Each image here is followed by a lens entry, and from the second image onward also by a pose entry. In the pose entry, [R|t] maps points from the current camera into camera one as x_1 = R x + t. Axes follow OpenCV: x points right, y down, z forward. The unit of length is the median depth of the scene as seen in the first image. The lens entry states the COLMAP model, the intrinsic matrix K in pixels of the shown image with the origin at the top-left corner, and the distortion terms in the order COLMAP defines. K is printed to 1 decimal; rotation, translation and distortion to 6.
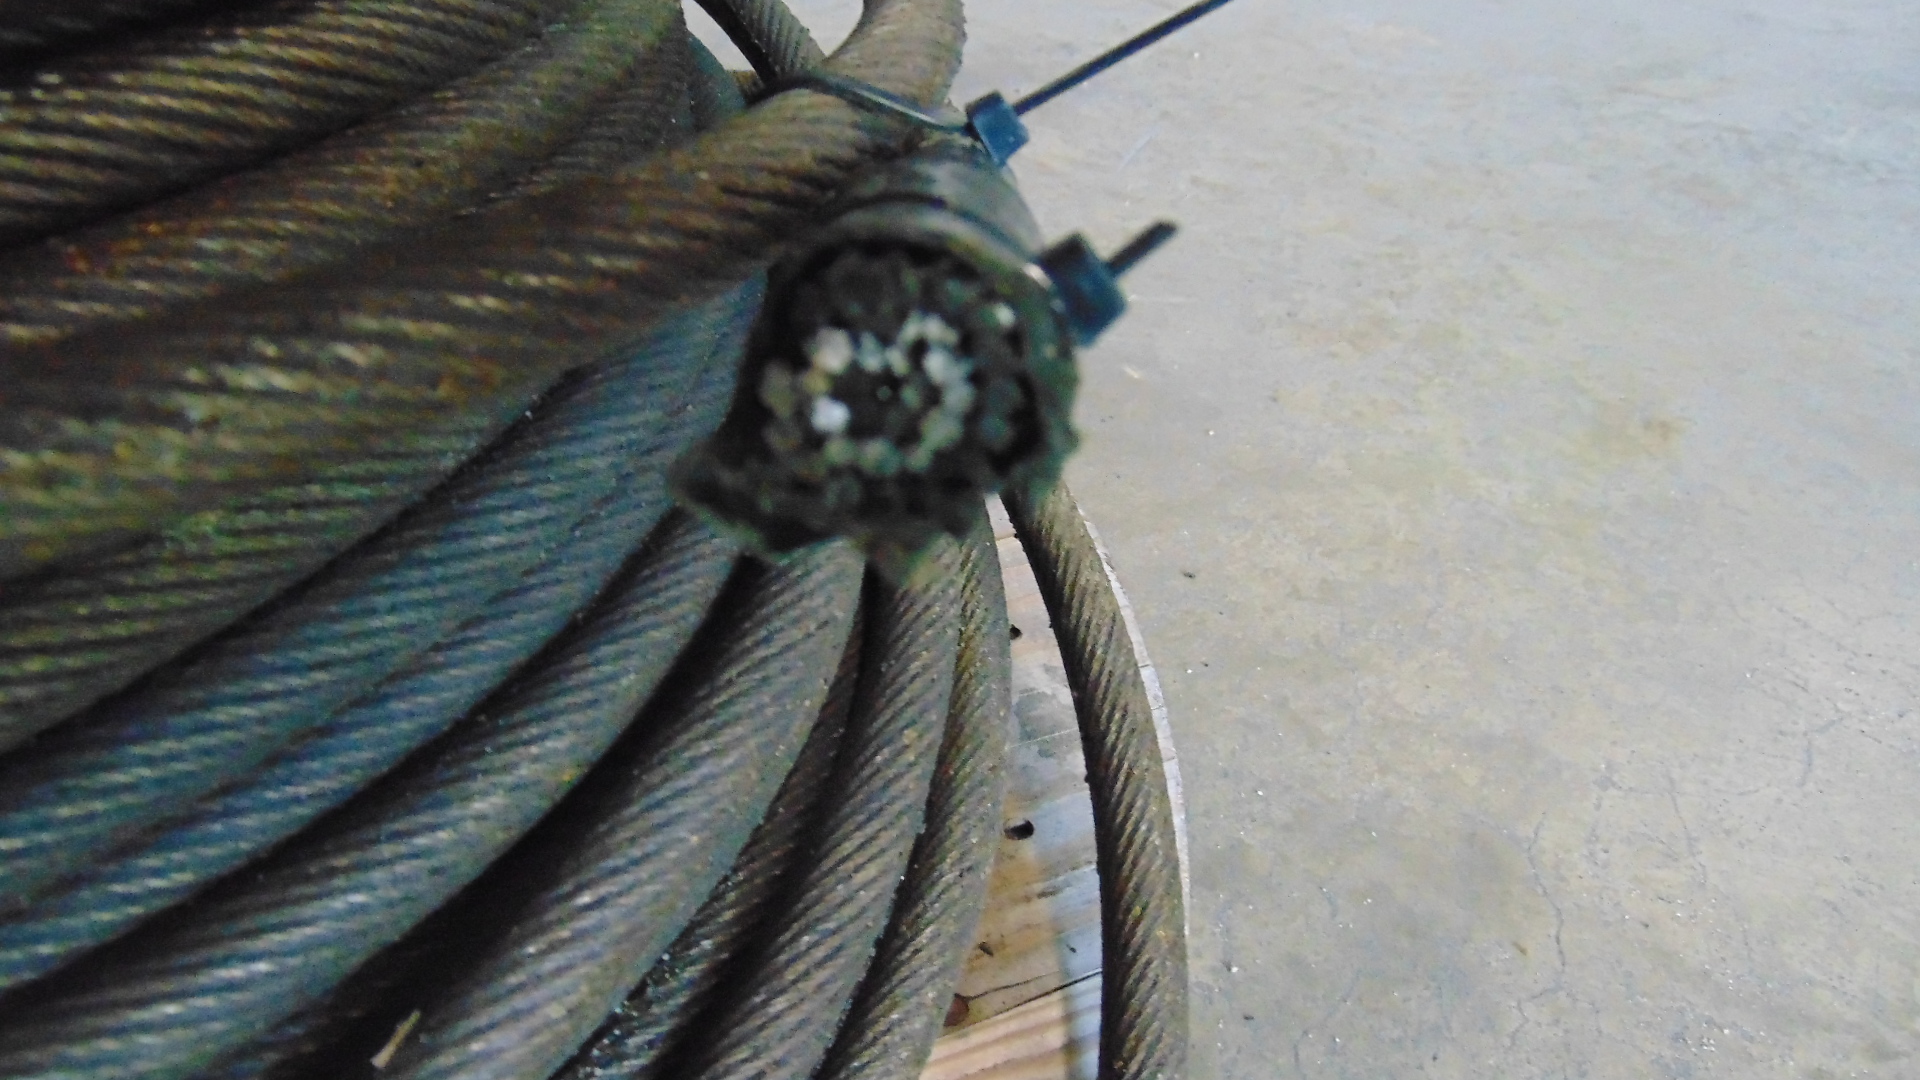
lens RADIAL K [[1438.6, 0, 934.4], [0, 1438.6, 534.9], [0, 0, 1]] dist [-0.053145, 0.082190]
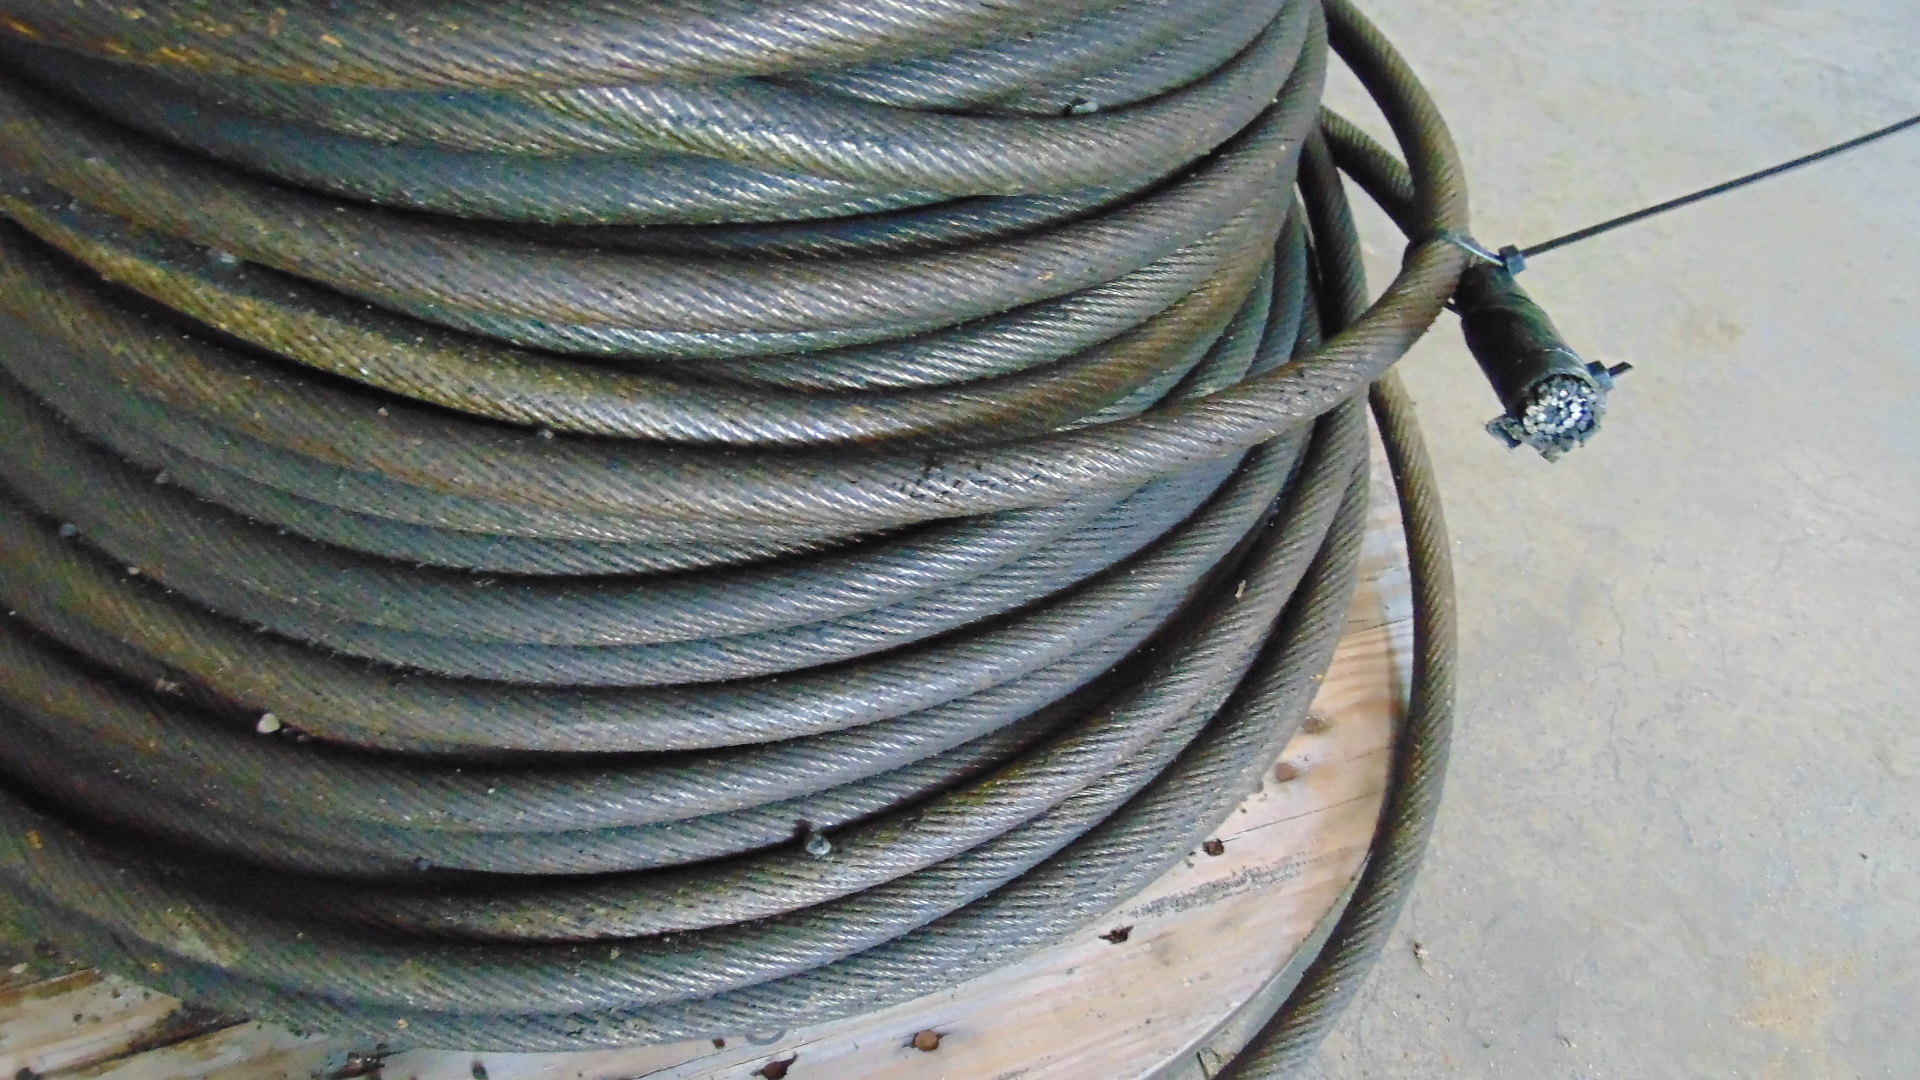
lens RADIAL K [[1440.4, 0, 951.0], [0, 1440.4, 542.9], [0, 0, 1]] dist [-0.039453, 0.075255]
pose [[0.994212, 0.105702, 0.019244, -0.387743], [-0.107437, 0.976668, 0.185948, -0.068860], [0.000860, -0.186939, 0.982371, -0.647120]]
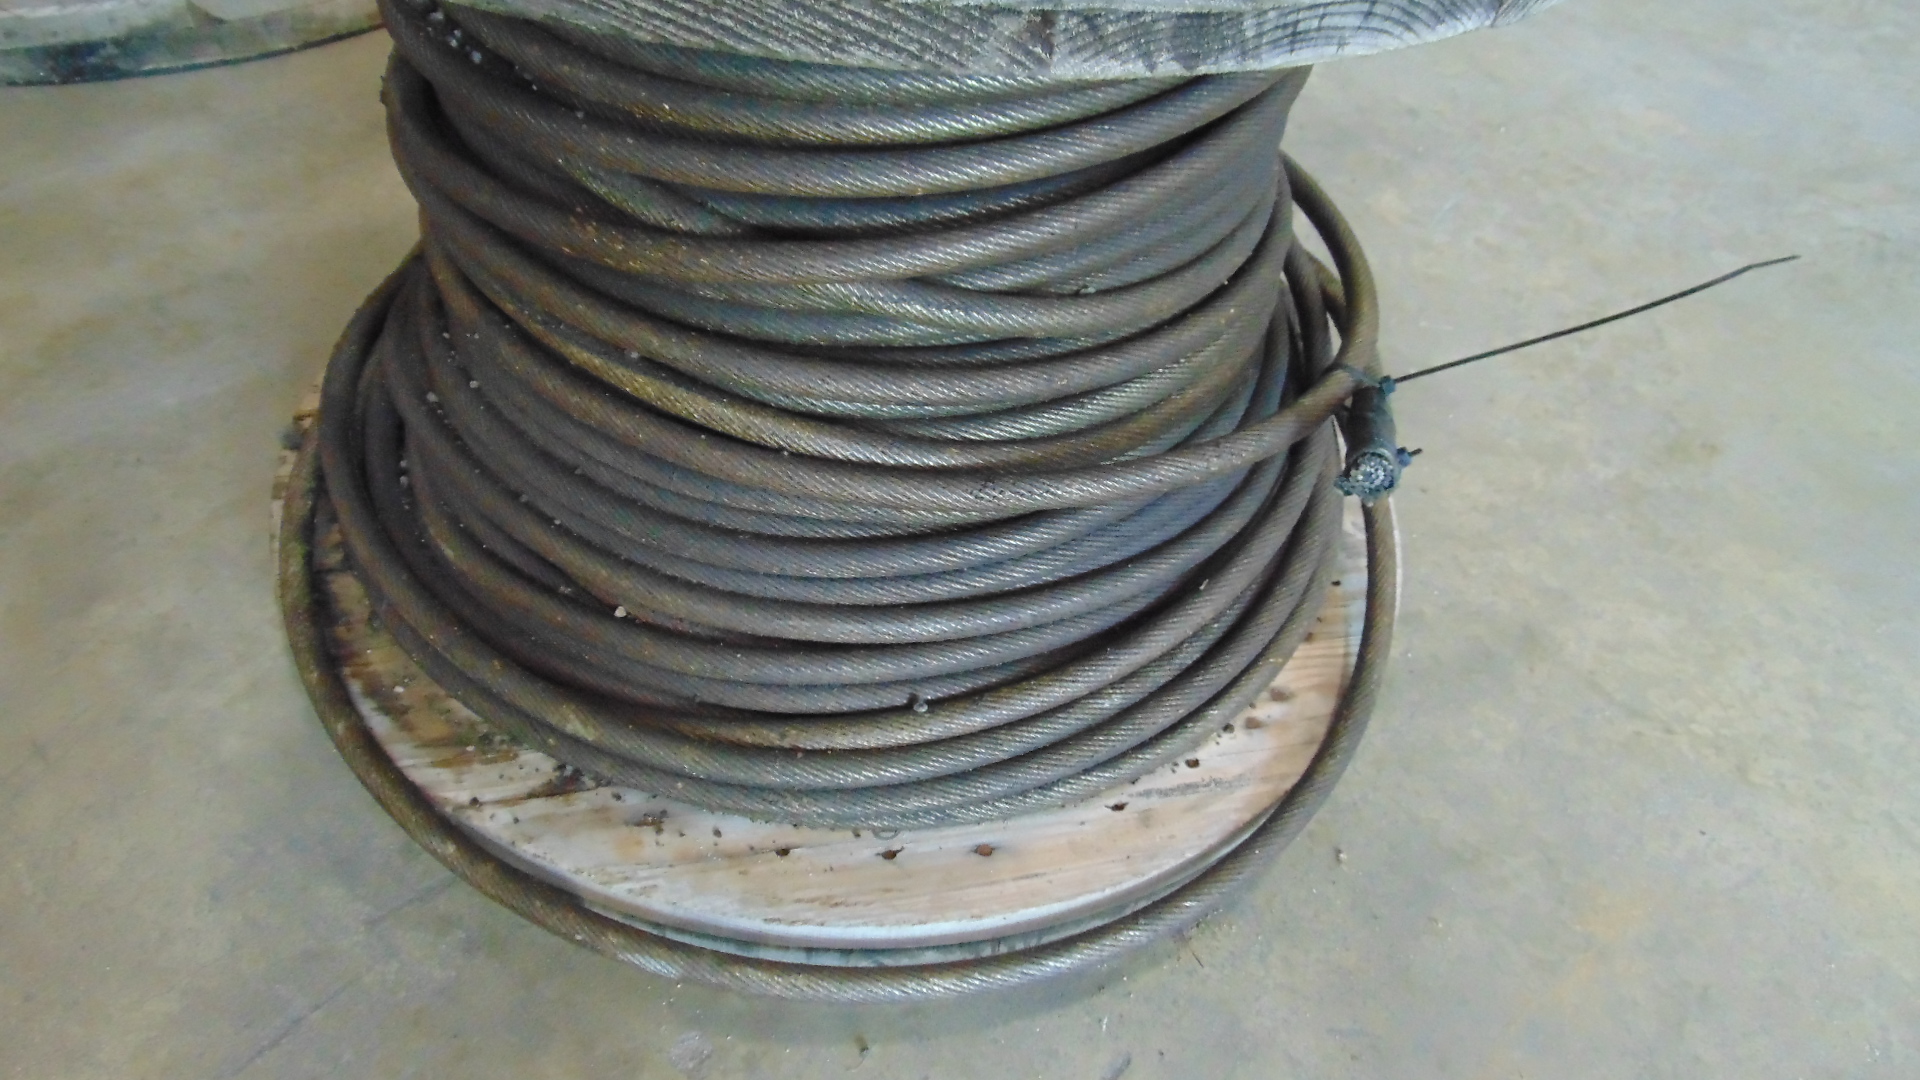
lens RADIAL K [[1440.4, 0, 951.0], [0, 1440.4, 542.9], [0, 0, 1]] dist [-0.039453, 0.075255]
pose [[0.976533, 0.164991, -0.138426, -0.213406], [-0.145933, 0.979607, 0.138110, -0.096449], [0.158390, -0.114668, 0.980696, -1.295251]]
